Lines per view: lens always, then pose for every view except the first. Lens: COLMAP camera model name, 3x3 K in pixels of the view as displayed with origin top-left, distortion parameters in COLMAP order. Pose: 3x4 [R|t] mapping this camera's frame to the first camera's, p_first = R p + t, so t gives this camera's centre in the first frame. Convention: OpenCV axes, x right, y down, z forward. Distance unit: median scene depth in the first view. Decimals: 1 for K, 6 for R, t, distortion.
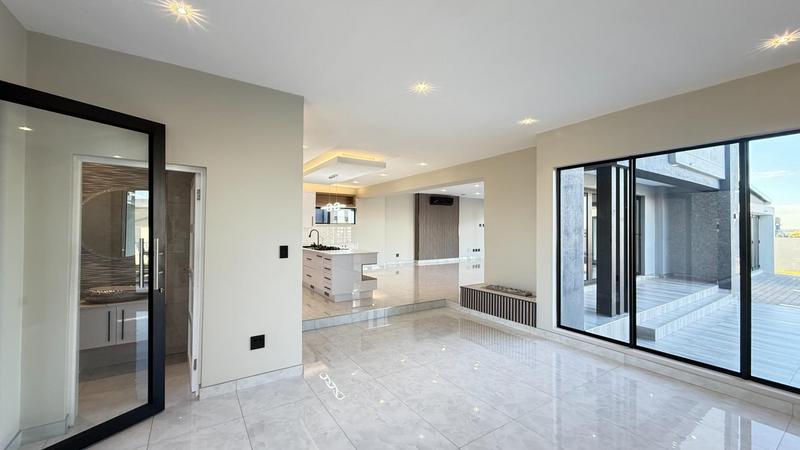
lens RADIAL K [[318.3, 0, 398.9], [0, 318.3, 224.4], [0, 0, 1]] dist [0.000975, 0.000229]
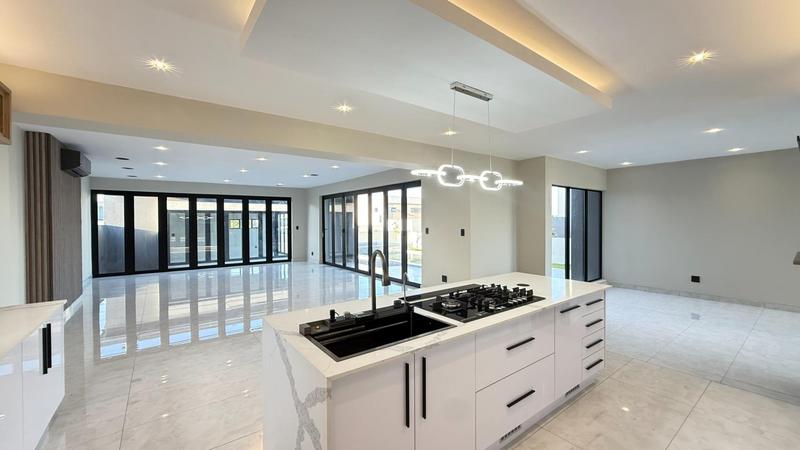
lens RADIAL K [[318.3, 0, 398.9], [0, 318.3, 224.4], [0, 0, 1]] dist [0.000975, 0.000229]
pose [[-0.070448, -0.018322, 0.997347, -0.799938], [-0.006130, 0.999820, 0.017935, -0.014795], [-0.997497, -0.004850, -0.070547, 1.584909]]
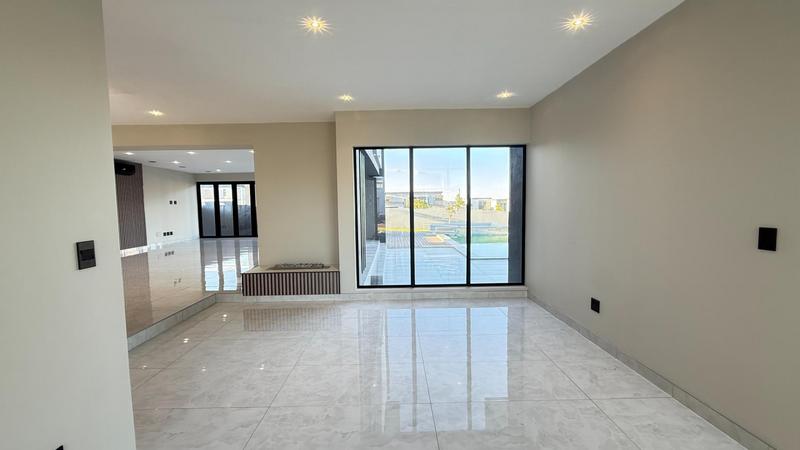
lens RADIAL K [[318.3, 0, 398.9], [0, 318.3, 224.4], [0, 0, 1]] dist [0.000975, 0.000229]
pose [[0.542915, -0.071907, 0.836703, -0.323863], [0.011524, 0.996872, 0.078194, 0.005570], [-0.839709, -0.032811, 0.542045, 0.233389]]
